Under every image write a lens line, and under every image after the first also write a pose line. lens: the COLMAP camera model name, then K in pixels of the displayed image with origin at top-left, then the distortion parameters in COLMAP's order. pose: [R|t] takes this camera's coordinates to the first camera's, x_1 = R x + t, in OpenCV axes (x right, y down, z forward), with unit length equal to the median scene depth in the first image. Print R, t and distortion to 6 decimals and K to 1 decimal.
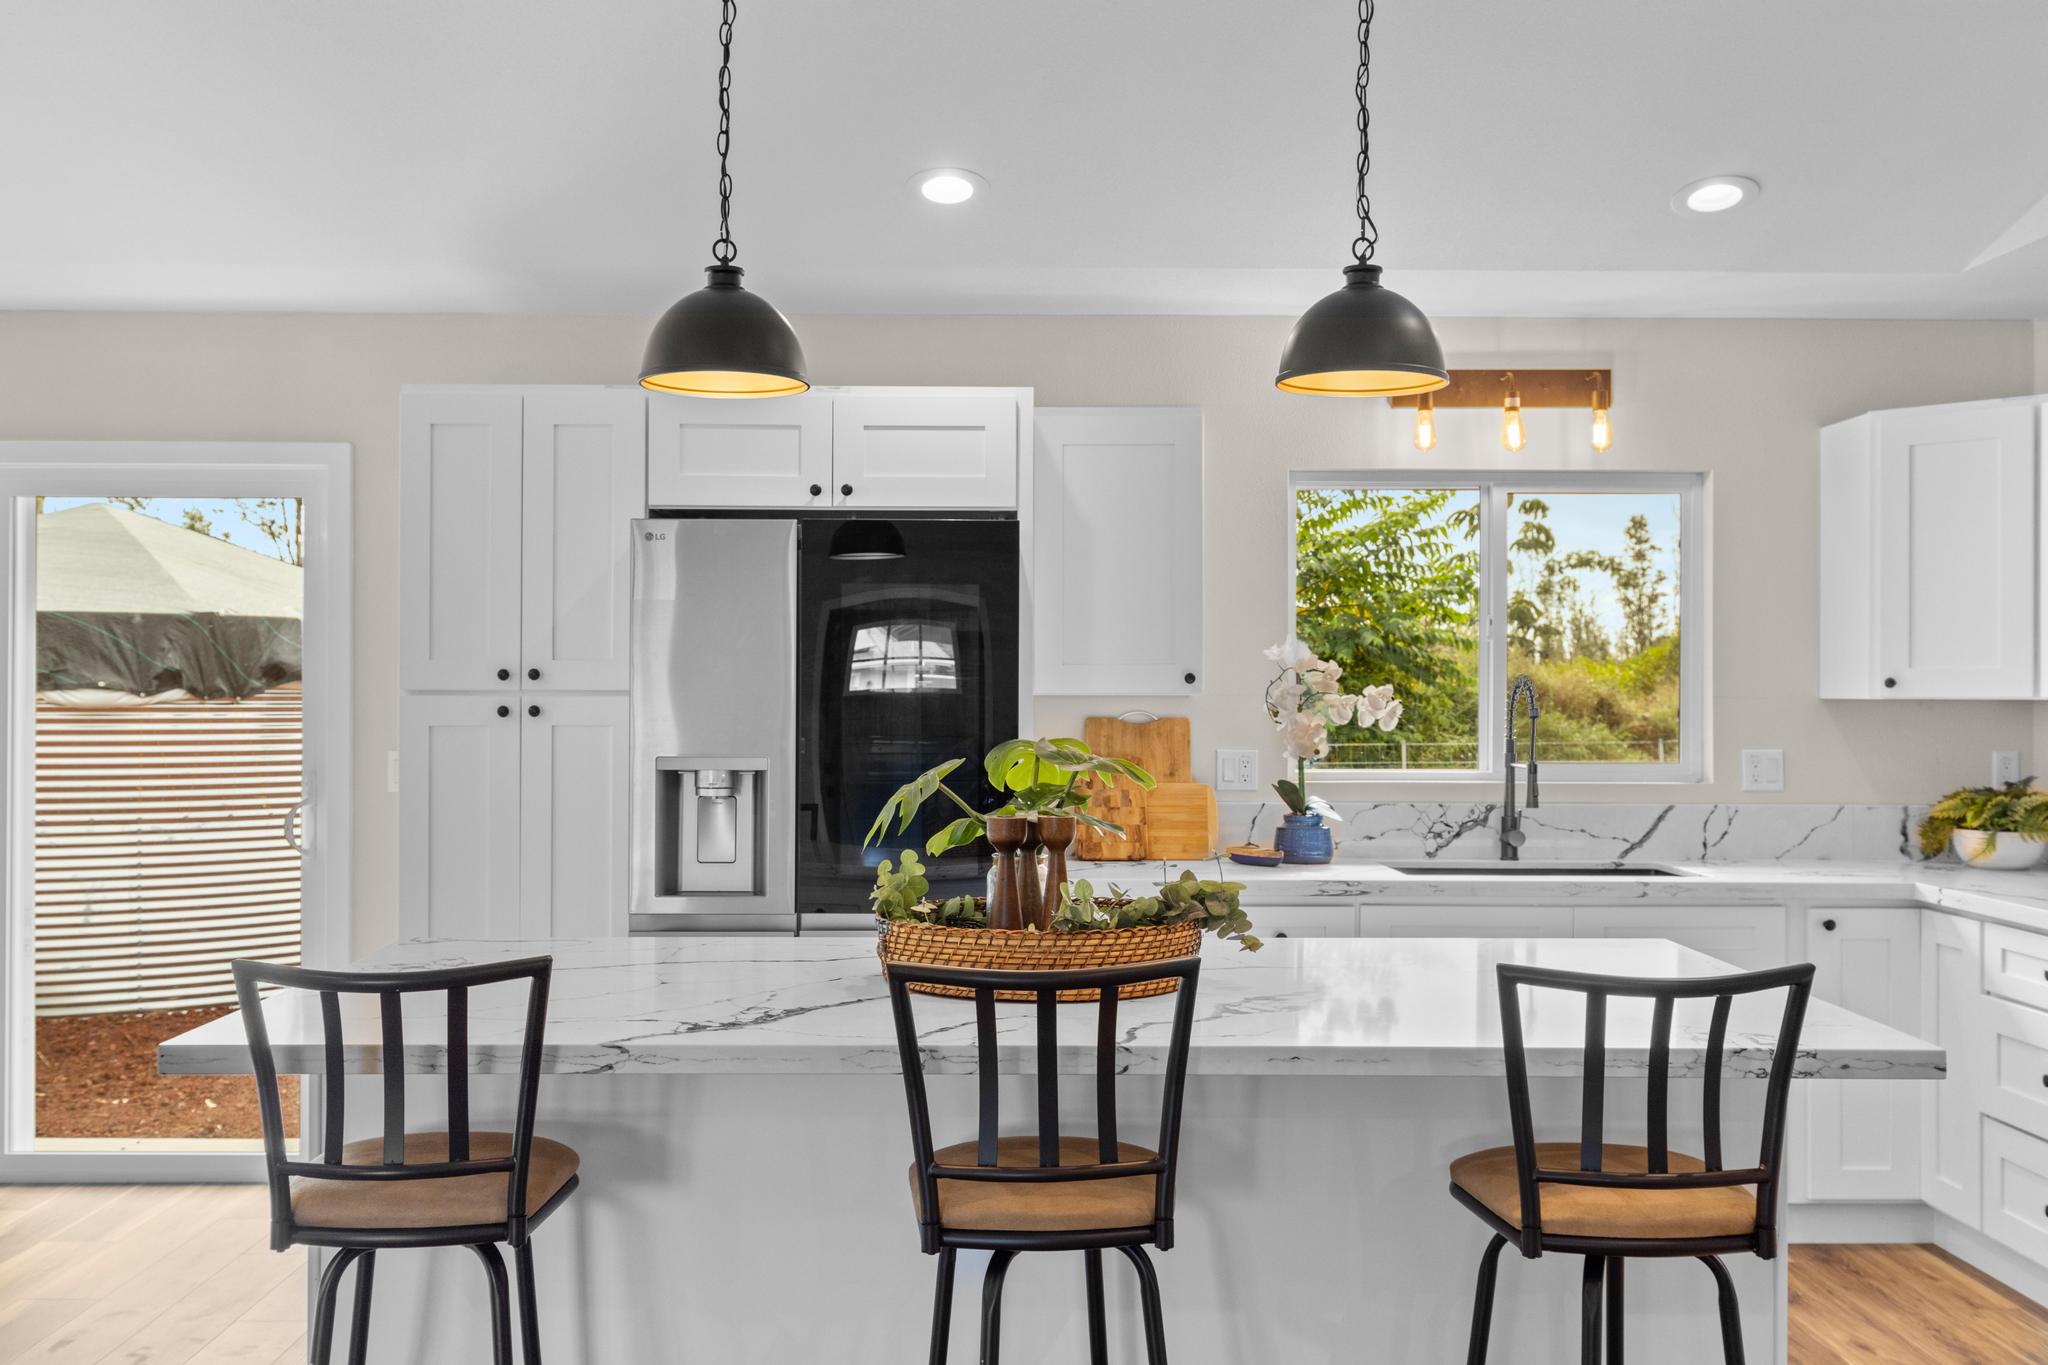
lens RADIAL K [[1889.5, 0, 1024.1], [0, 1889.5, 691.3], [0, 0, 1]] dist [0.000285, 0.000000]
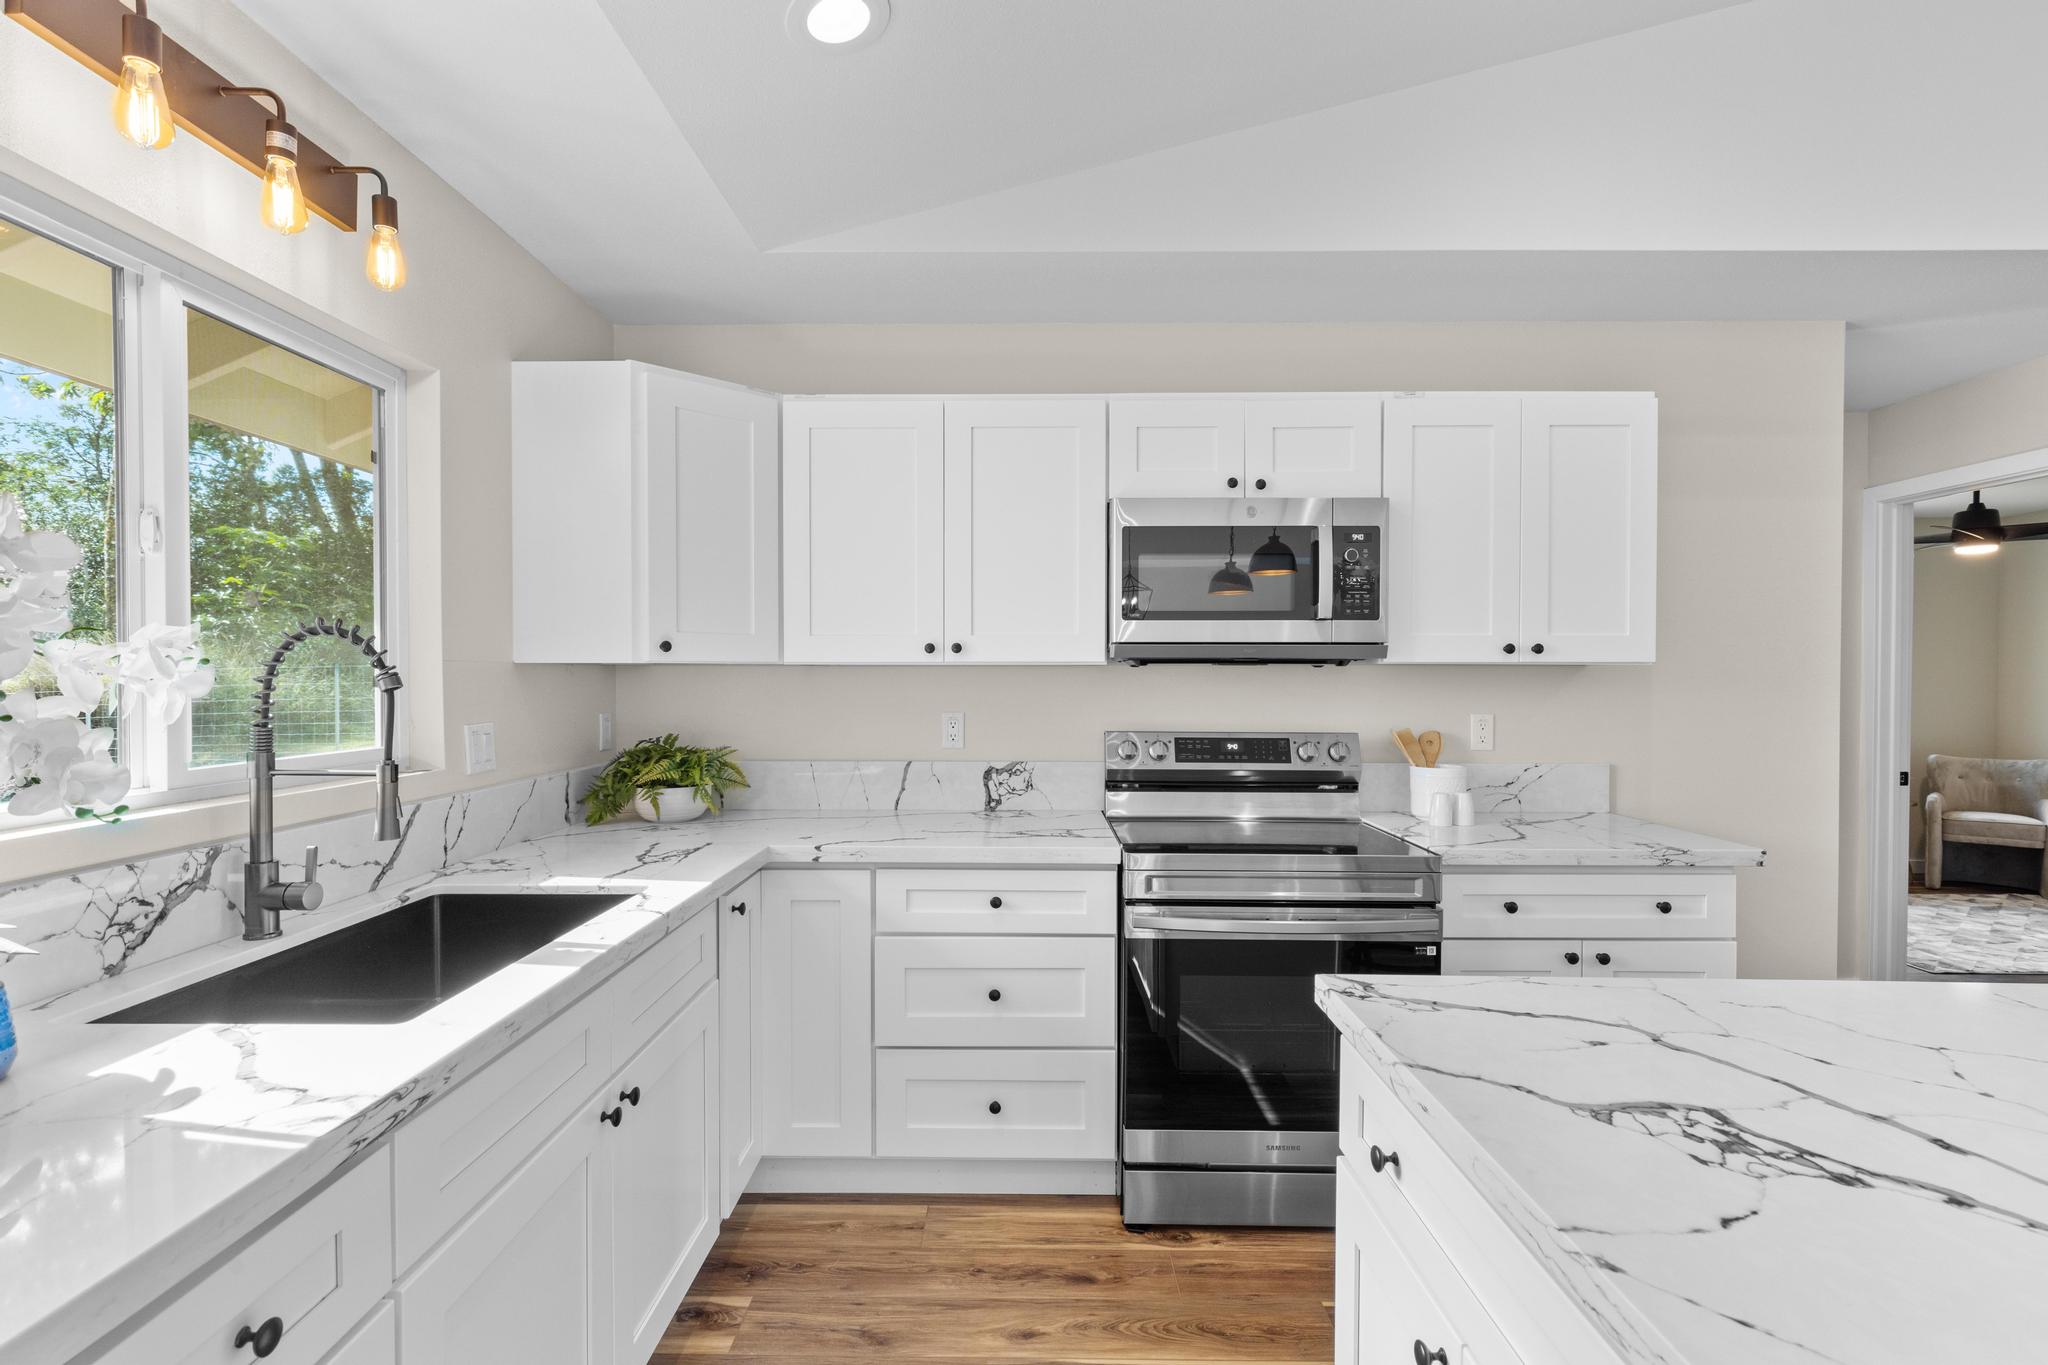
lens RADIAL K [[962.7, 0, 1013.9], [0, 962.7, 683.8], [0, 0, 1]] dist [-0.008162, 0.001003]
pose [[0.019818, -0.012548, 0.999725, -0.031105], [-0.001129, 0.999920, 0.012573, 0.007957], [-0.999803, -0.001378, 0.019802, 0.772429]]
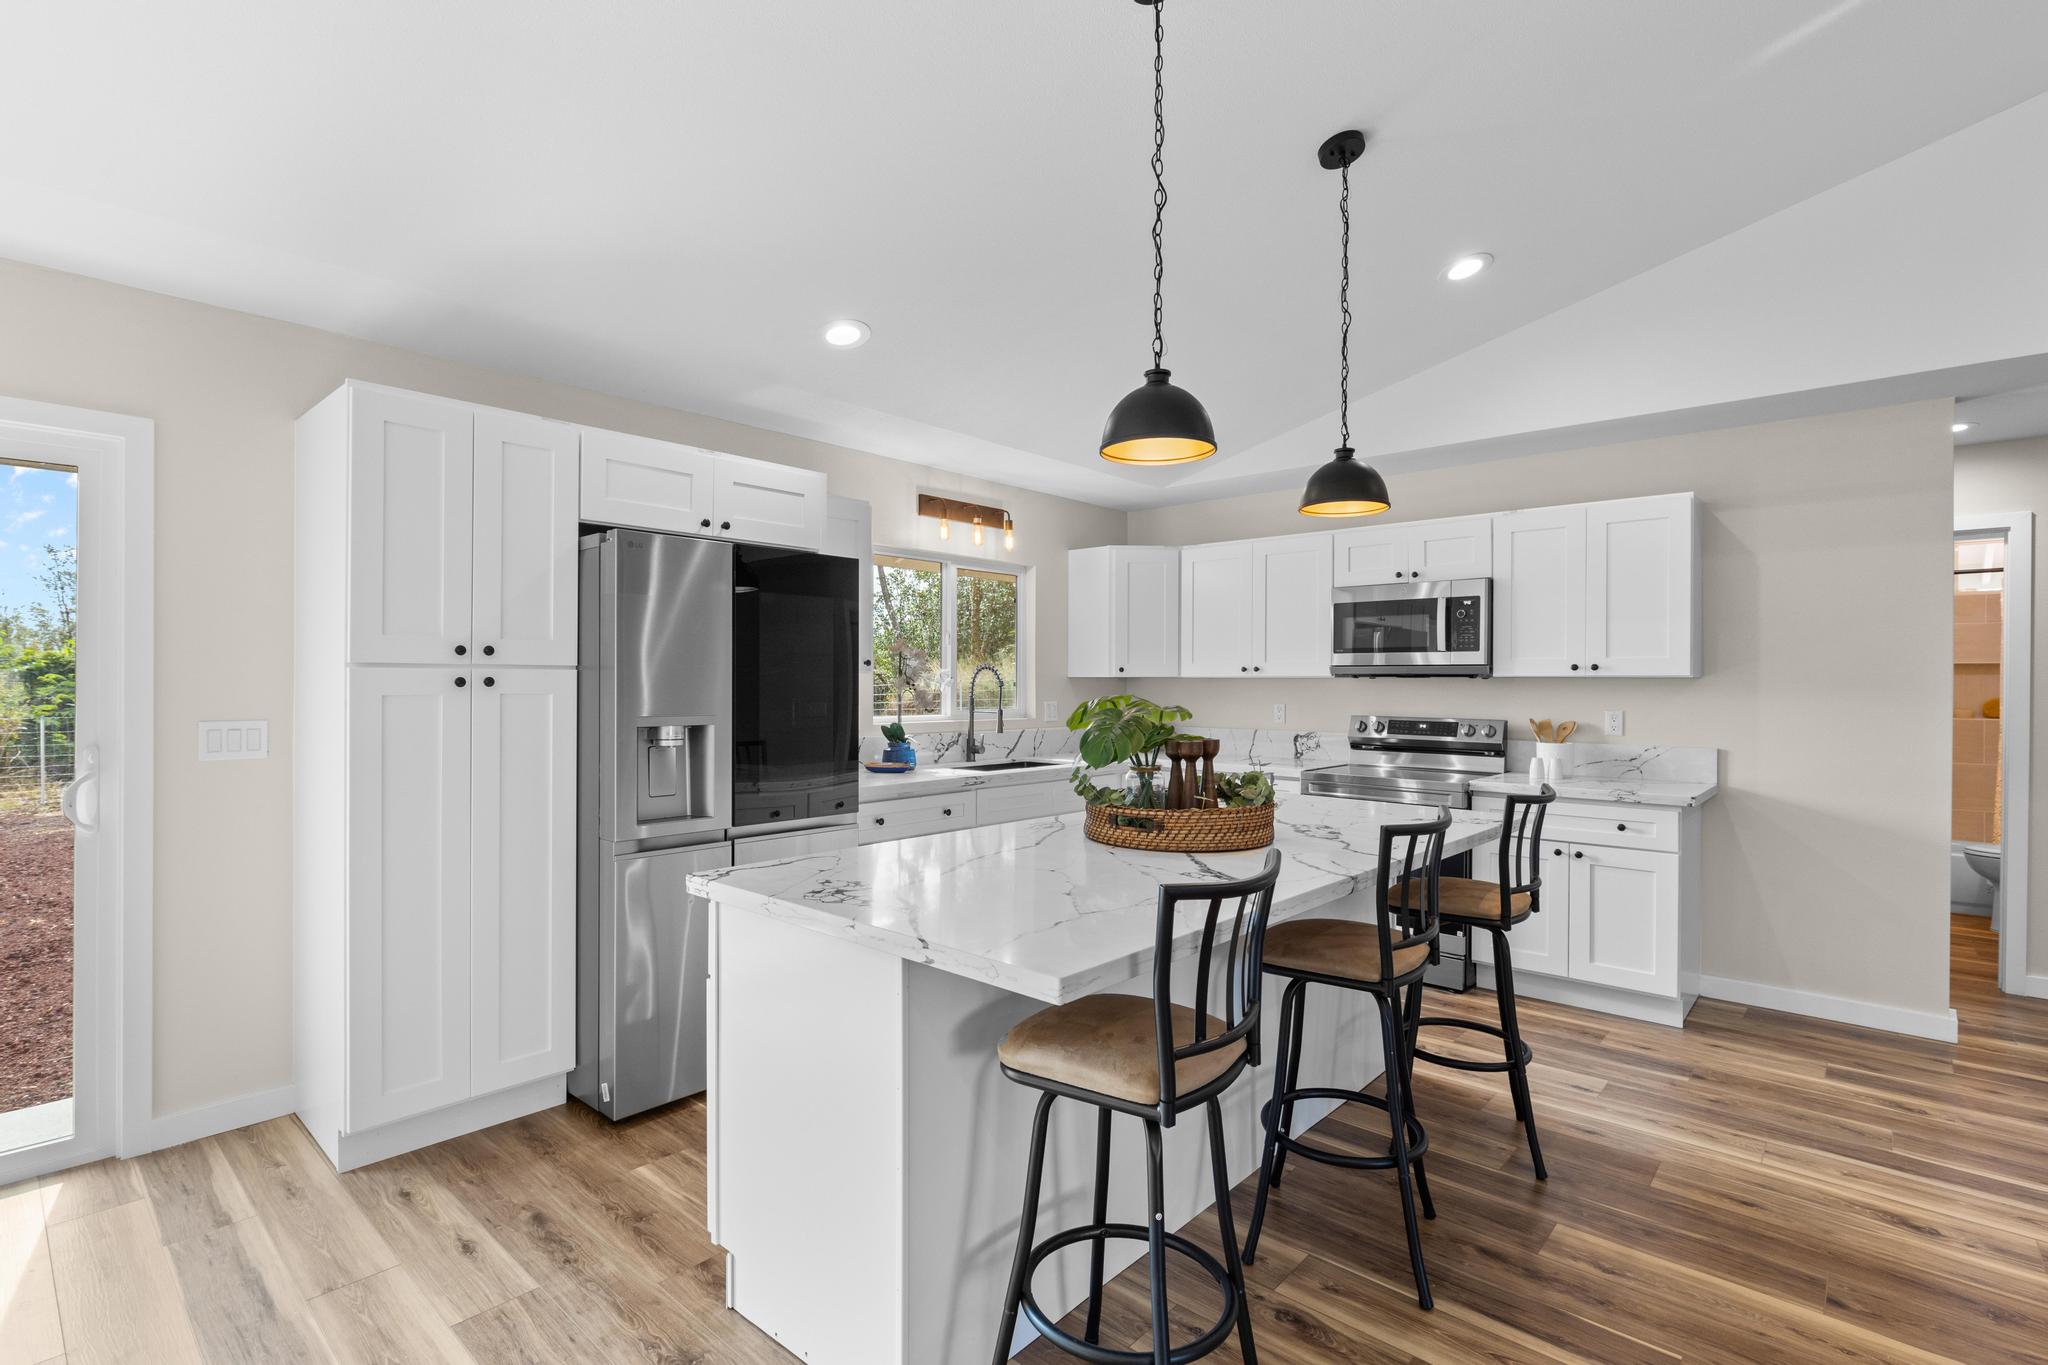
lens RADIAL K [[962.7, 0, 1015.9], [0, 962.7, 685.8], [0, 0, 1]] dist [-0.008162, 0.001003]
pose [[0.677300, -0.002216, 0.735703, -0.428954], [-0.002683, 0.999981, 0.005483, 0.007908], [-0.735702, -0.005688, 0.677282, 0.314758]]
